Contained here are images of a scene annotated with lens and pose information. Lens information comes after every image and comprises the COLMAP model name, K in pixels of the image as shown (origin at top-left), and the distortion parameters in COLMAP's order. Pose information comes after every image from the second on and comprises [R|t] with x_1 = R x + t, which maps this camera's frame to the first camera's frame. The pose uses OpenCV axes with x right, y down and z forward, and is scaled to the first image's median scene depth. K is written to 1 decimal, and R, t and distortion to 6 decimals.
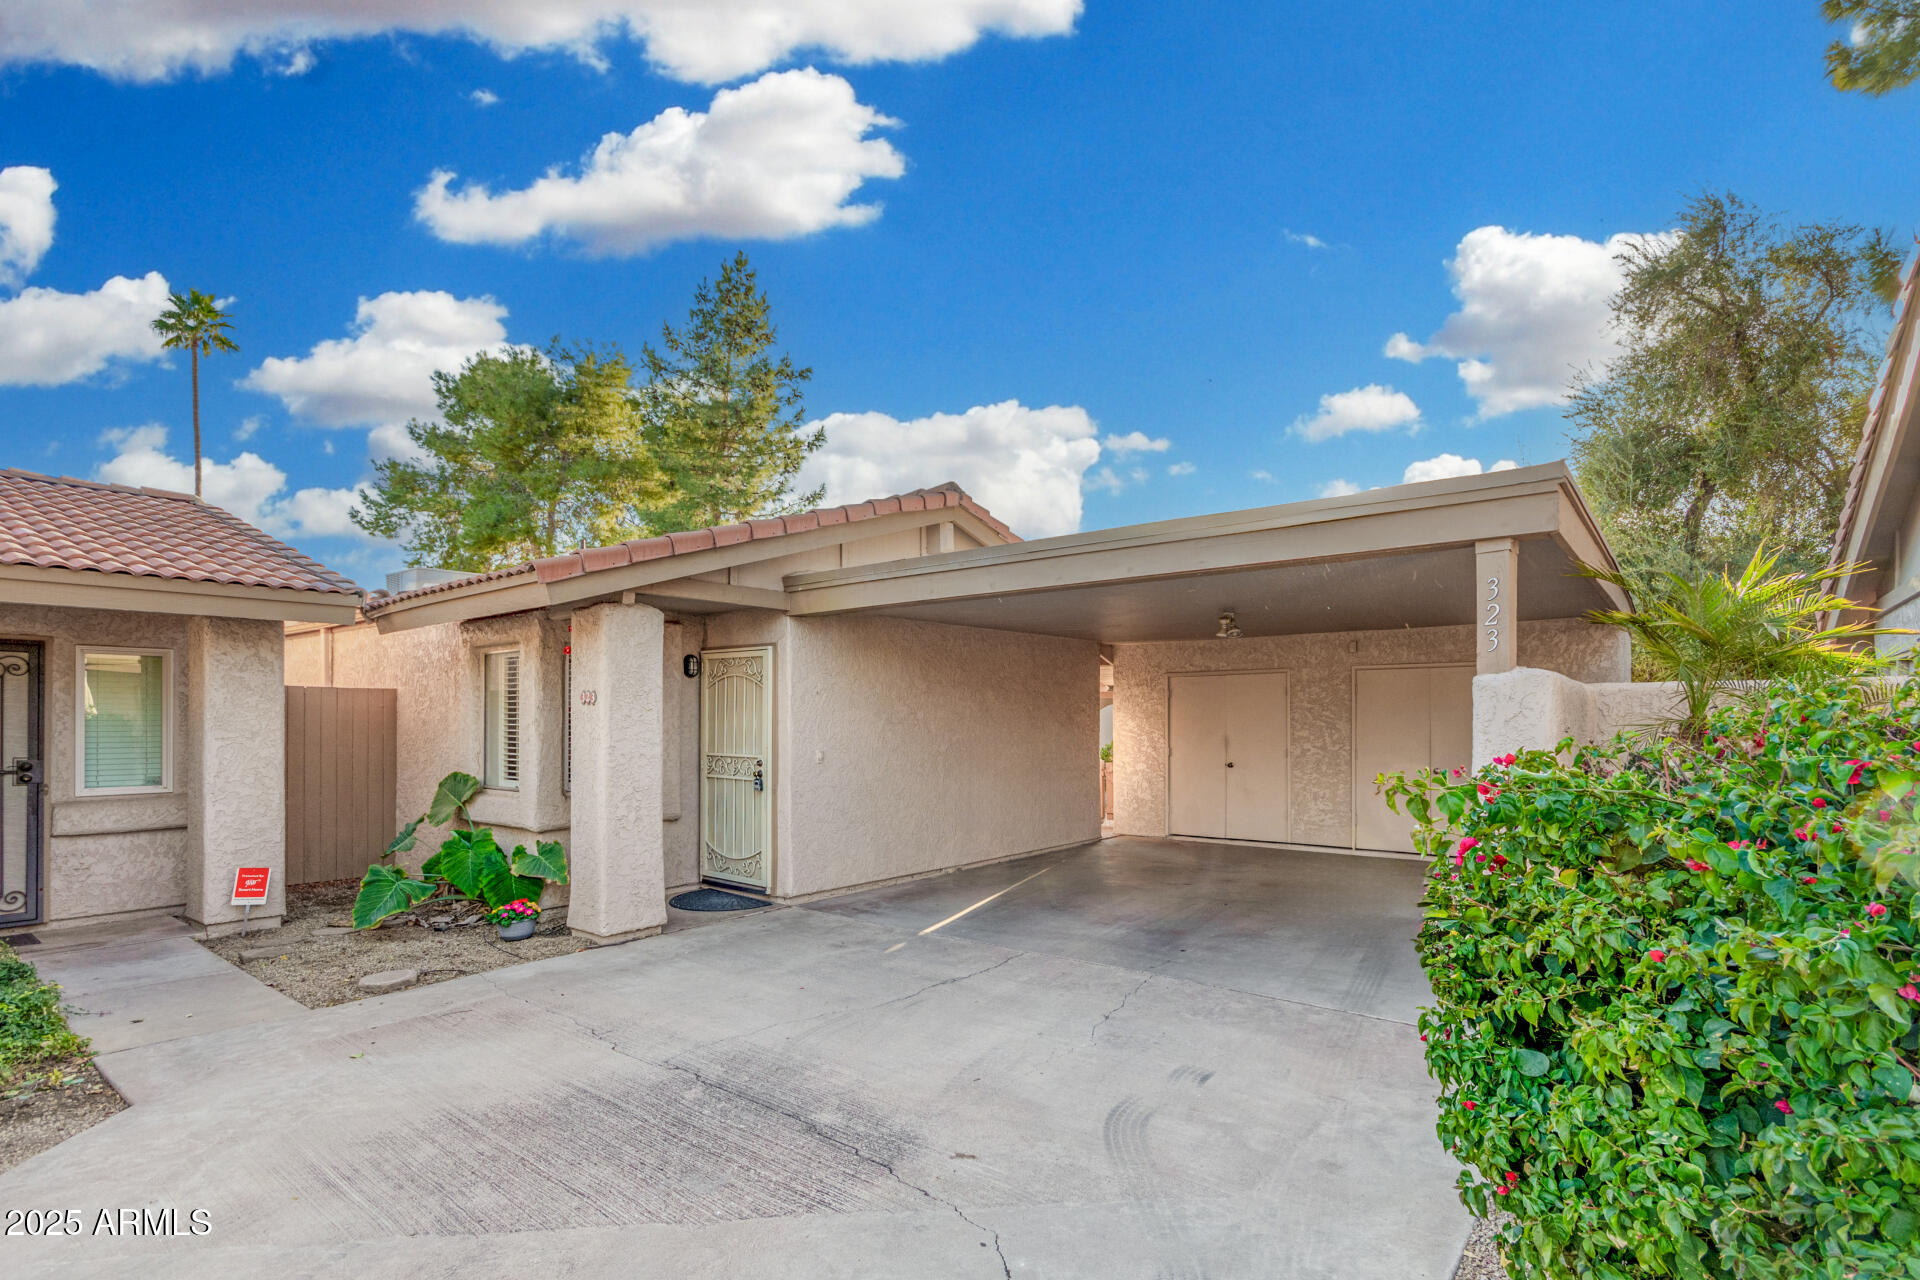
lens RADIAL K [[921.3, 0, 959.3], [0, 921.3, 724.6], [0, 0, 1]] dist [0.010091, 0.000046]
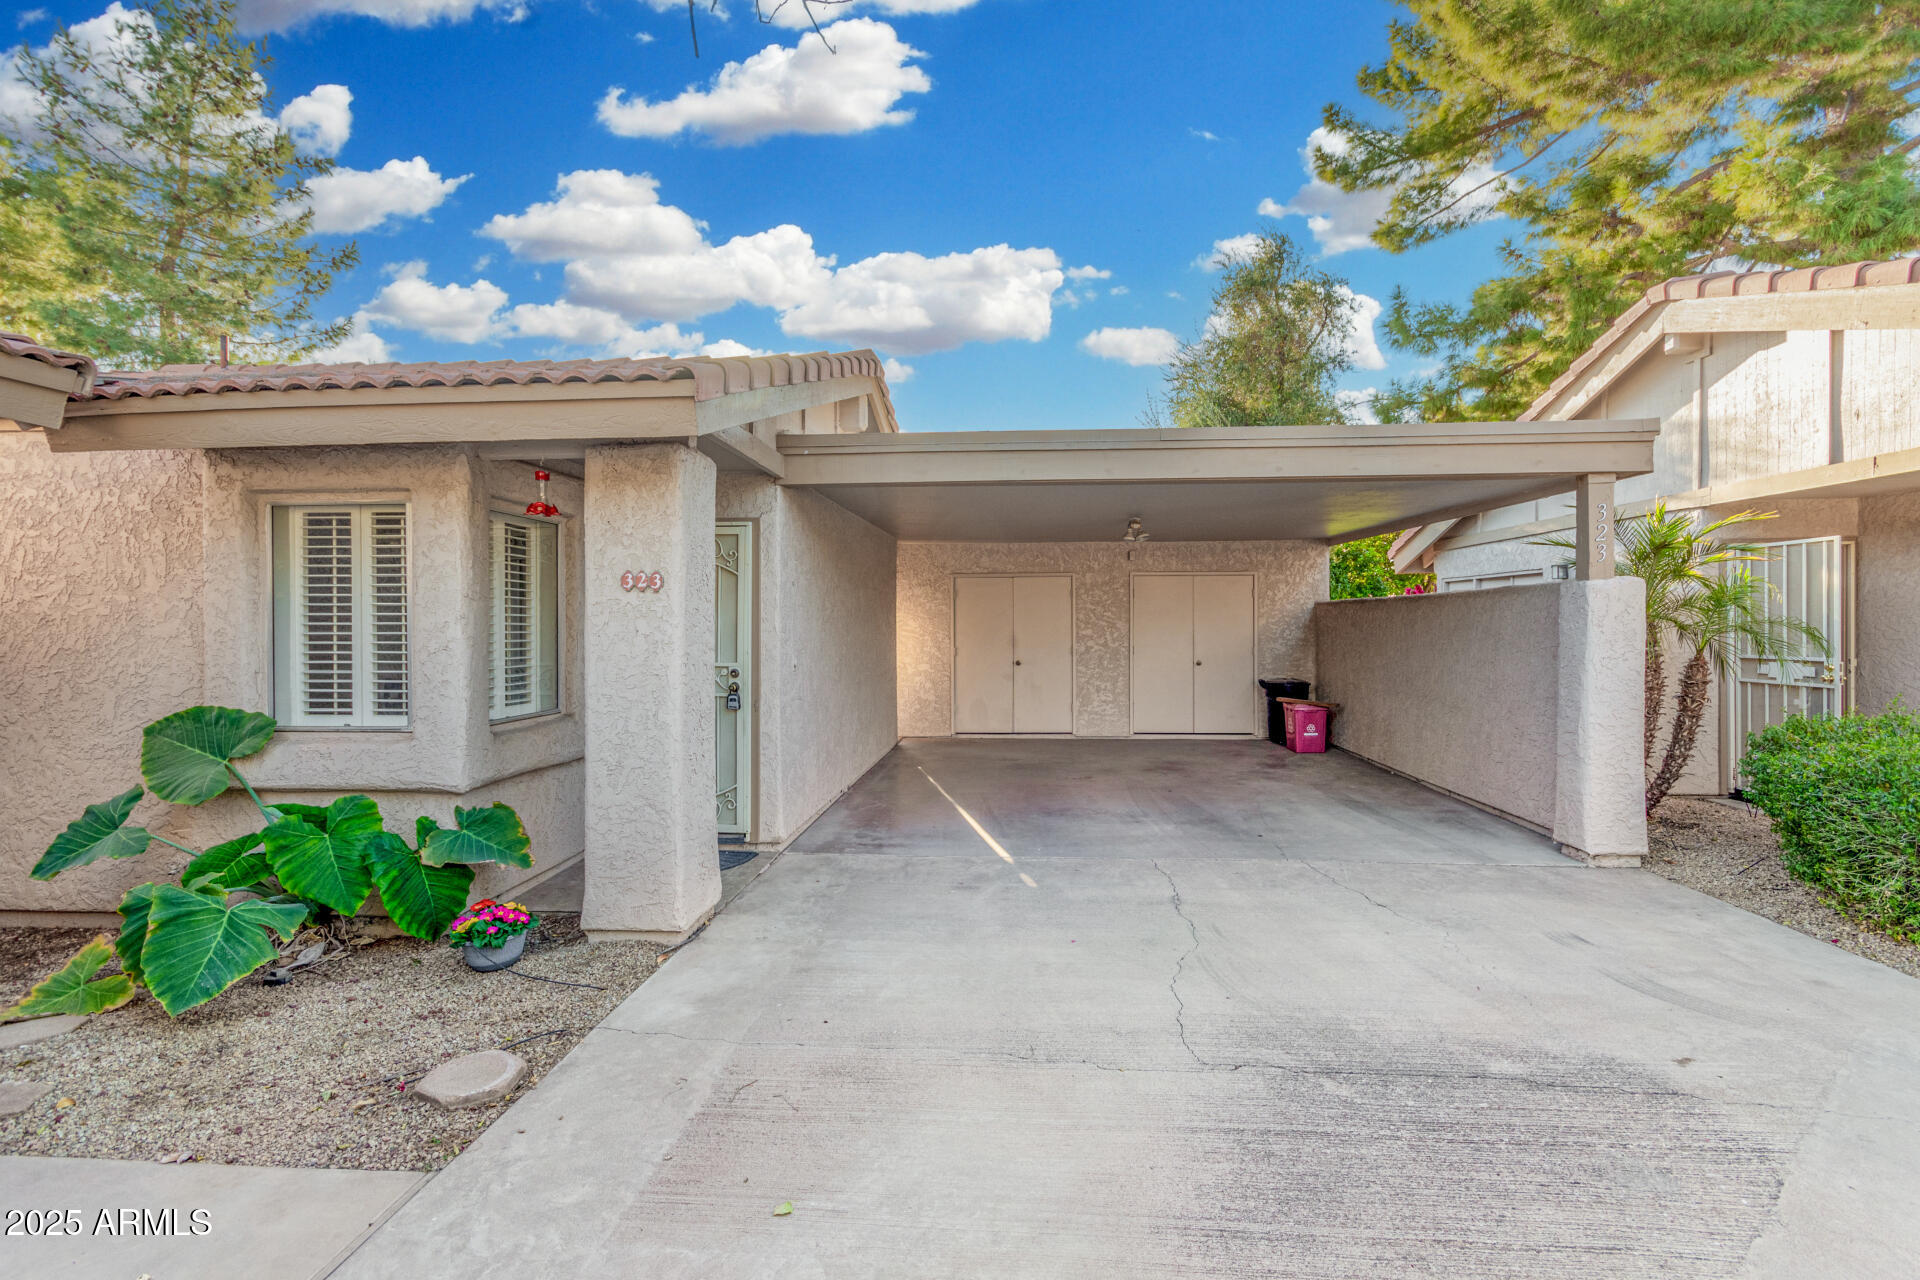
lens RADIAL K [[895.4, 0, 960.0], [0, 895.4, 640.0], [0, 0, 1]] dist [0.006647, -0.000273]
pose [[0.822593, -0.011761, 0.568510, -0.488945], [0.004429, 0.999888, 0.014275, 0.004025], [-0.568614, -0.009225, 0.822553, 0.280519]]
